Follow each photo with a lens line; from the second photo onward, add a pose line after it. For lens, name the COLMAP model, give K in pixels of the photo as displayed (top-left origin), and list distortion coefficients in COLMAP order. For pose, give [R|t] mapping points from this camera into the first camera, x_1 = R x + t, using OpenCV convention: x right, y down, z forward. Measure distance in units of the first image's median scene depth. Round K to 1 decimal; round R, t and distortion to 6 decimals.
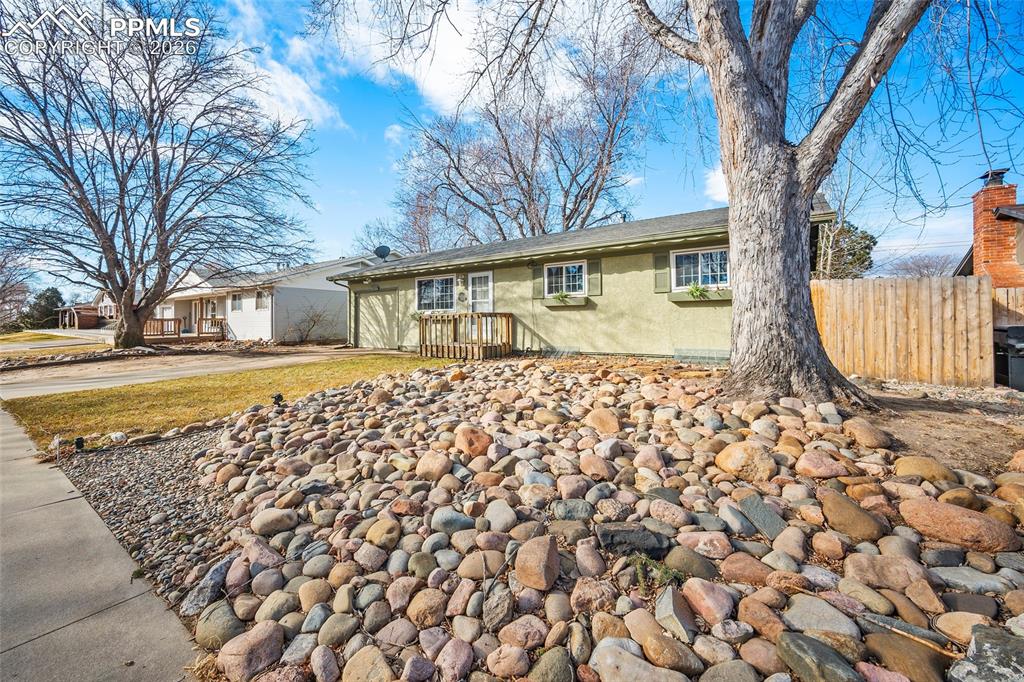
lens RADIAL K [[405.3, 0, 510.6], [0, 405.3, 331.2], [0, 0, 1]] dist [-0.000909, -0.000038]
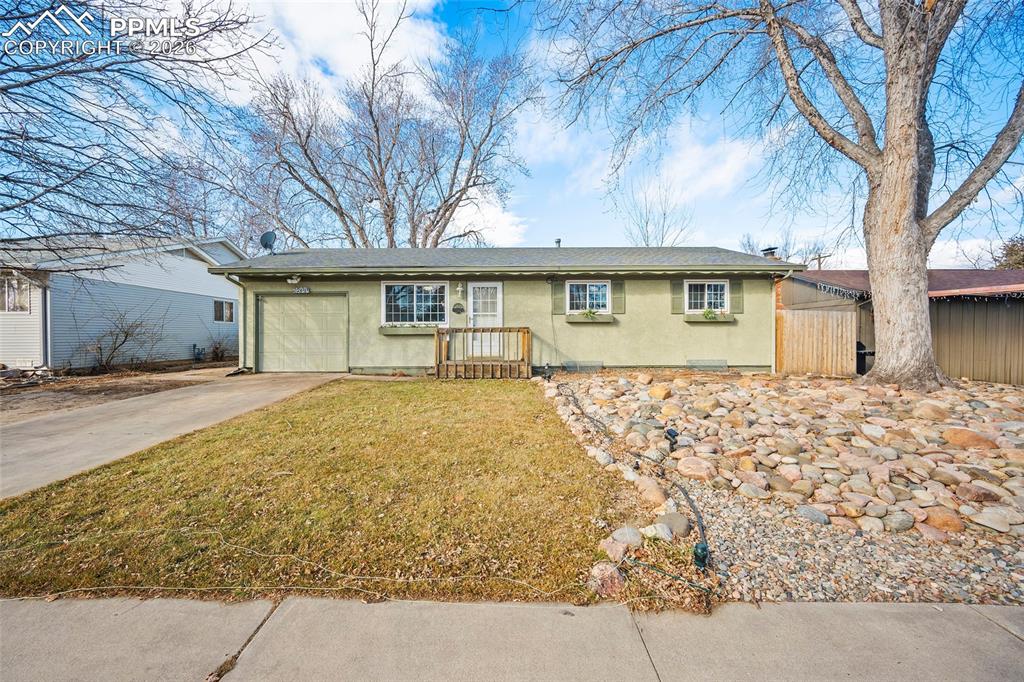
lens RADIAL K [[405.3, 0, 511.2], [0, 405.3, 346.0], [0, 0, 1]] dist [-0.000909, -0.000038]
pose [[0.816187, -0.004762, 0.577769, -0.589118], [0.008222, 0.999961, -0.003373, 0.000788], [-0.577730, 0.007504, 0.816194, 0.242054]]
